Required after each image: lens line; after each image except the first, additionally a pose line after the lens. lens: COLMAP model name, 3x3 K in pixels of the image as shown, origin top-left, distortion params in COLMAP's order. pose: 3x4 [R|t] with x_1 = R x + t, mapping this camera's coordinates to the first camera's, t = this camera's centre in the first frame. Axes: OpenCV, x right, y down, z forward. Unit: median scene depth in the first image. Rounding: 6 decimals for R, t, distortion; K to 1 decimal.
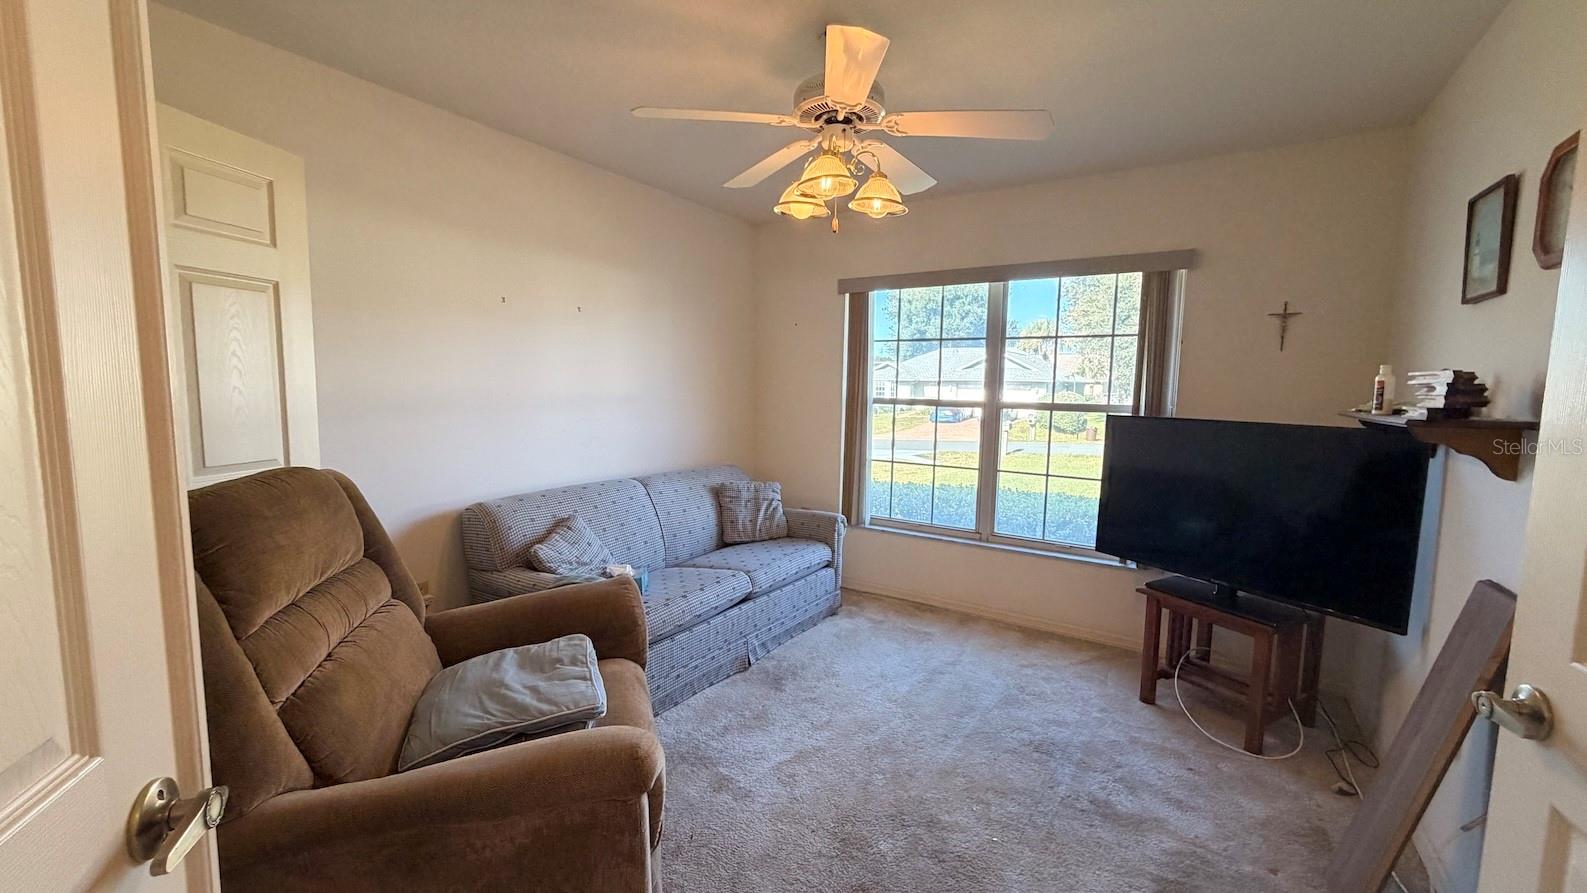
lens RADIAL K [[636.1, 0, 807.8], [0, 636.1, 445.7], [0, 0, 1]] dist [0.005436, 0.000356]
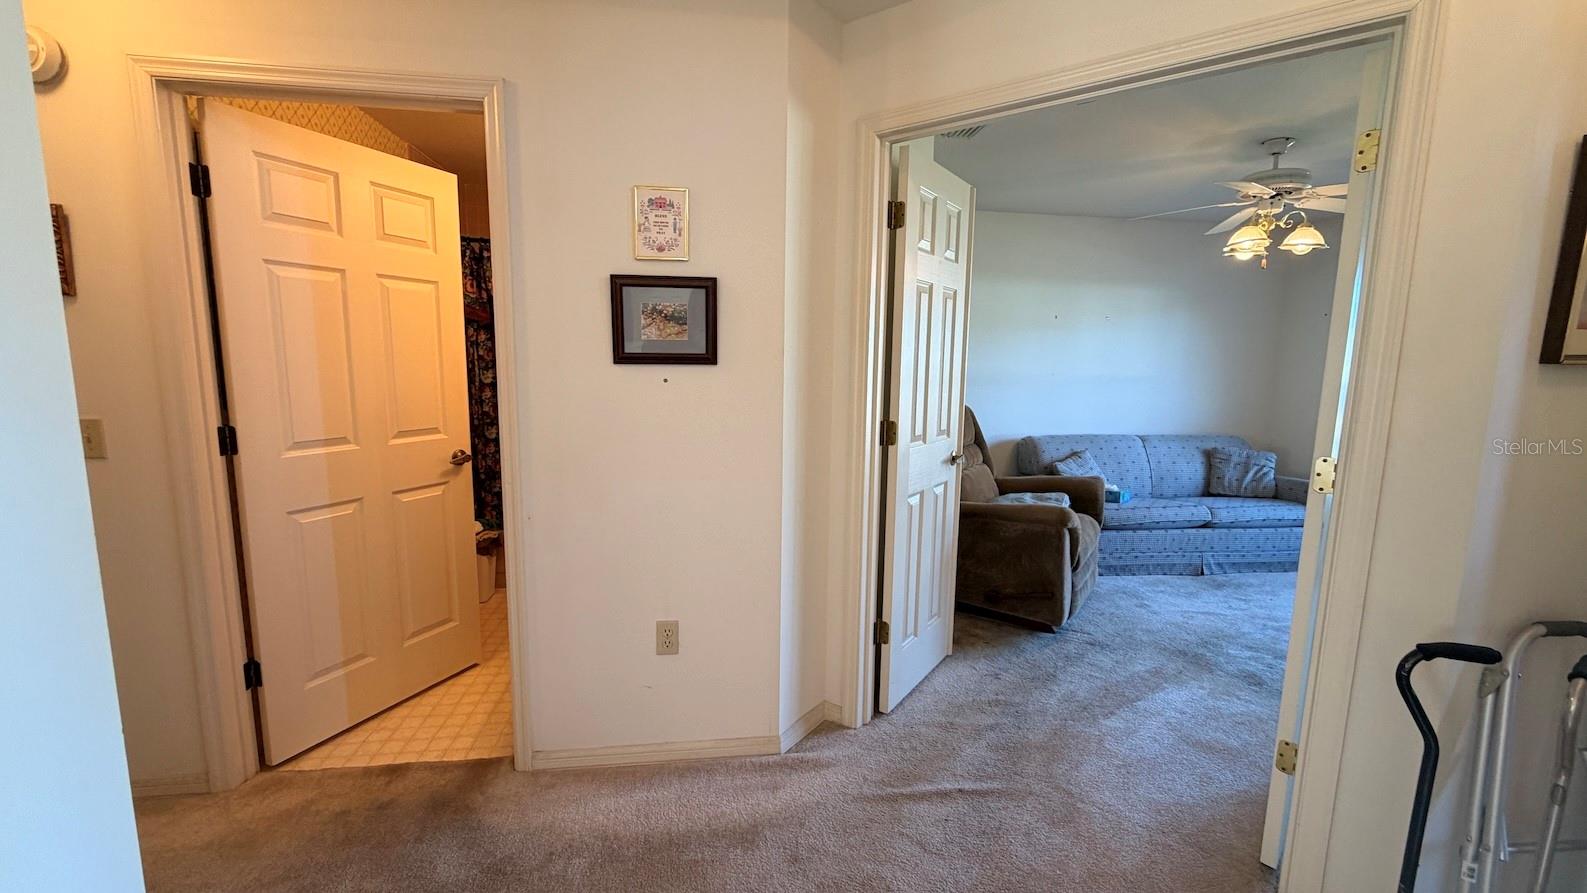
lens RADIAL K [[636.1, 0, 799.9], [0, 636.1, 451.4], [0, 0, 1]] dist [0.005436, 0.000356]
pose [[0.646796, 0.092304, -0.757057, 0.356448], [-0.075815, 0.995514, 0.056604, 0.071004], [0.758886, 0.020785, 0.650892, -0.541798]]
